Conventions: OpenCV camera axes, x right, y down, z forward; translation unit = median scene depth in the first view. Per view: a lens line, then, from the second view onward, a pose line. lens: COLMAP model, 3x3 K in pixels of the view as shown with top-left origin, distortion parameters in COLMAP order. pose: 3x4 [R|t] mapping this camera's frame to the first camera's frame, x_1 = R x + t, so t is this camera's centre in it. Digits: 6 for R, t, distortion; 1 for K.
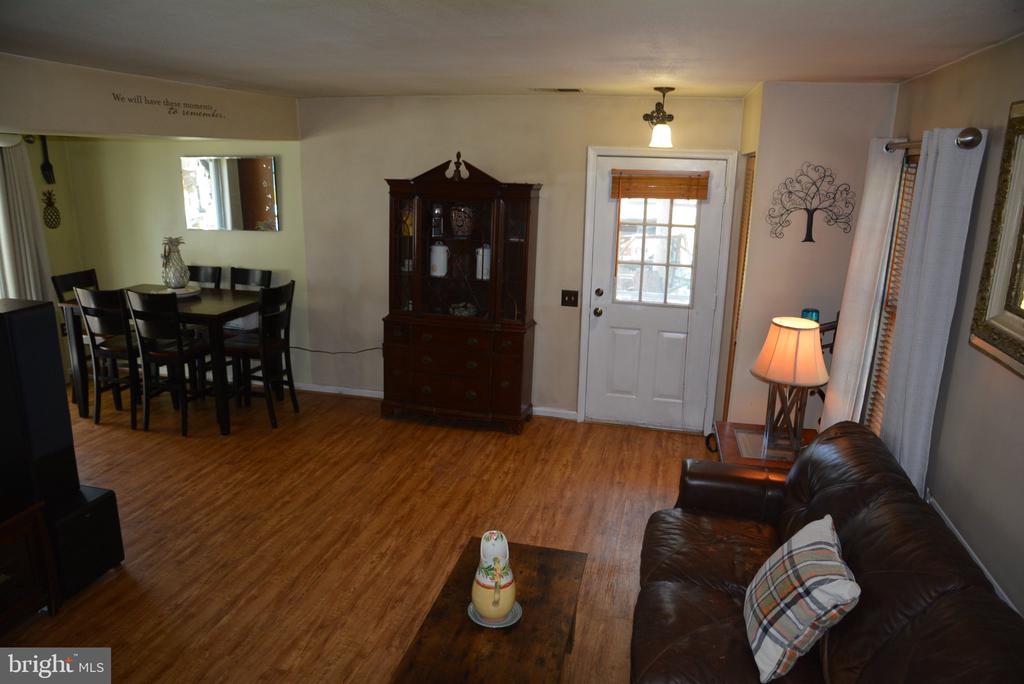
lens RADIAL K [[713.7, 0, 506.7], [0, 713.7, 345.0], [0, 0, 1]] dist [-0.114379, 0.080731]
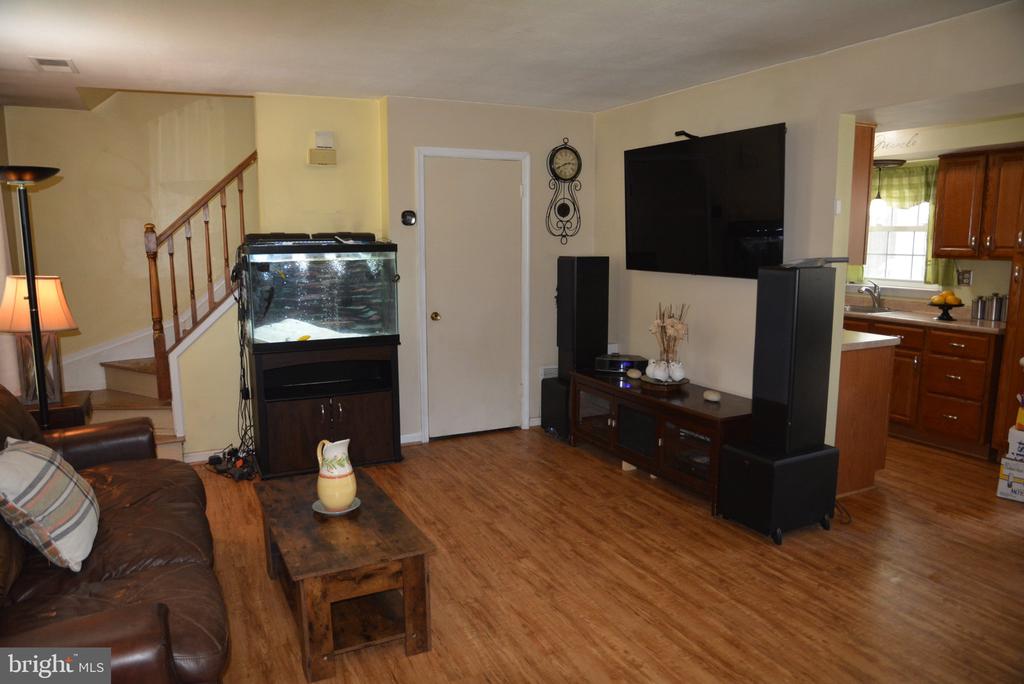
lens RADIAL K [[709.6, 0, 508.1], [0, 709.6, 345.8], [0, 0, 1]] dist [-0.120720, 0.081258]
pose [[-0.765302, 0.077774, -0.638956, 0.233470], [-0.174573, 0.930388, 0.322340, -0.134113], [0.619546, 0.358232, -0.698450, 0.925412]]
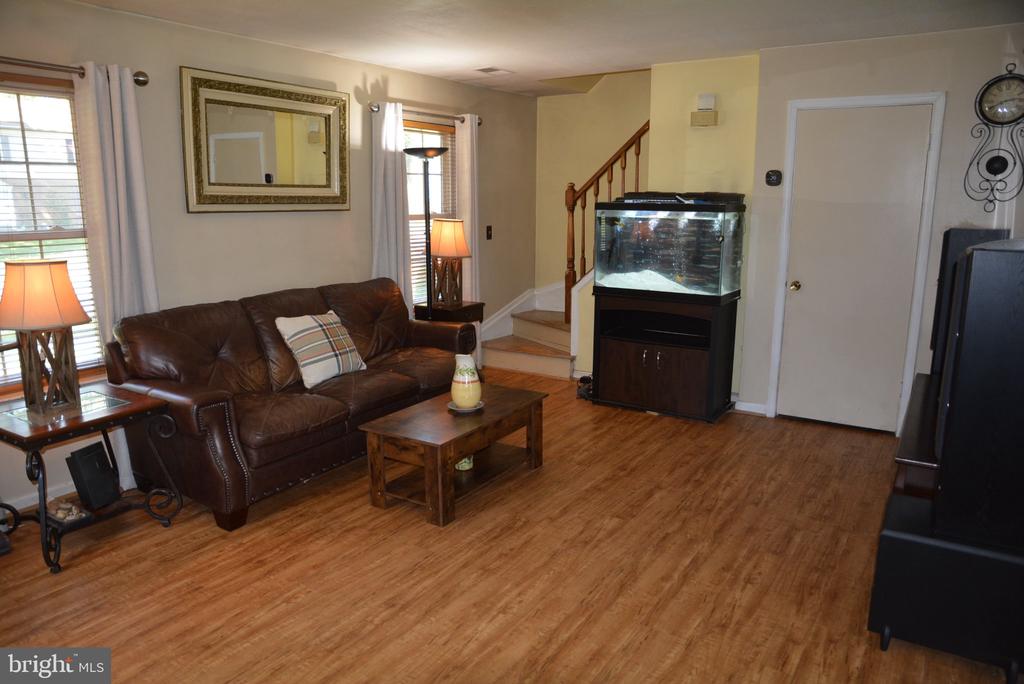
lens RADIAL K [[713.7, 0, 506.7], [0, 713.7, 345.0], [0, 0, 1]] dist [-0.114379, 0.080731]
pose [[-0.943269, -0.090141, 0.319558, -0.276515], [0.062242, 0.897376, 0.436856, -0.184904], [-0.326142, 0.431962, -0.840857, 1.071180]]
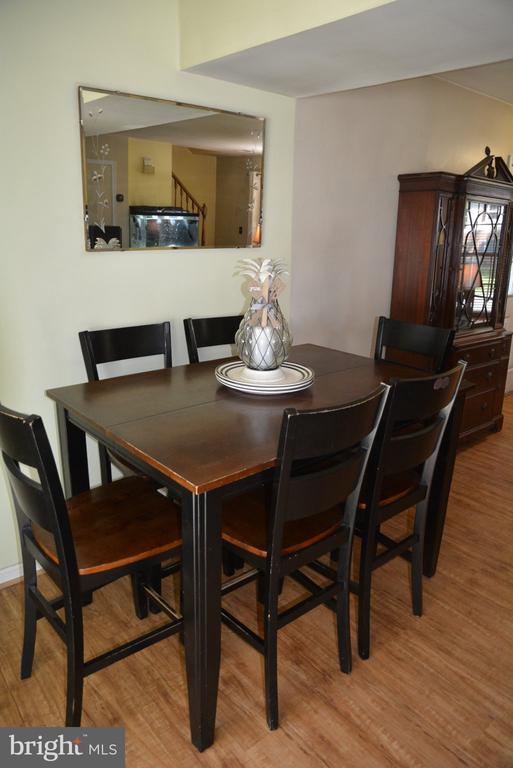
lens RADIAL K [[532.2, 0, 256.5], [0, 532.2, 384.0], [0, 0, 1]] dist [-0.120720, 0.081258]
pose [[0.584468, -0.240103, 0.775079, -0.818986], [0.187240, 0.969346, 0.159090, -0.138812], [-0.789518, 0.052143, 0.611509, 0.848140]]
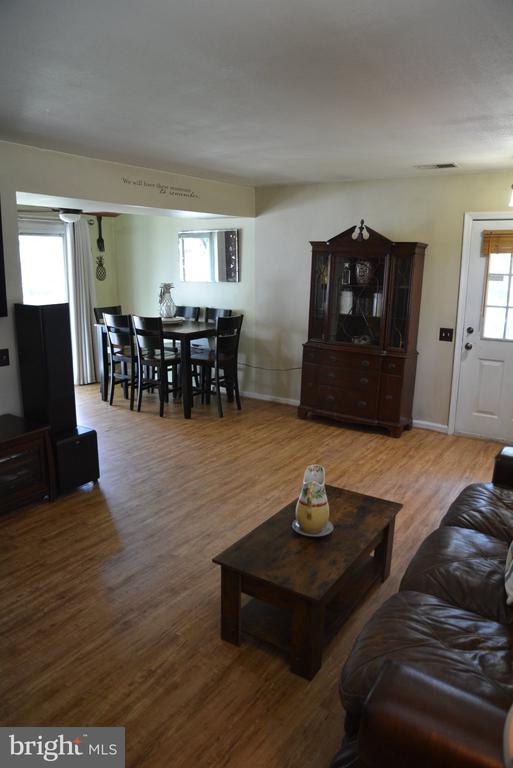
lens RADIAL K [[535.2, 0, 258.7], [0, 535.2, 387.0], [0, 0, 1]] dist [-0.114379, 0.080731]
pose [[0.940967, 0.066667, -0.331868, 0.098374], [-0.075104, 0.997096, -0.012646, 0.068037], [0.330061, 0.036824, 0.943241, 0.011270]]
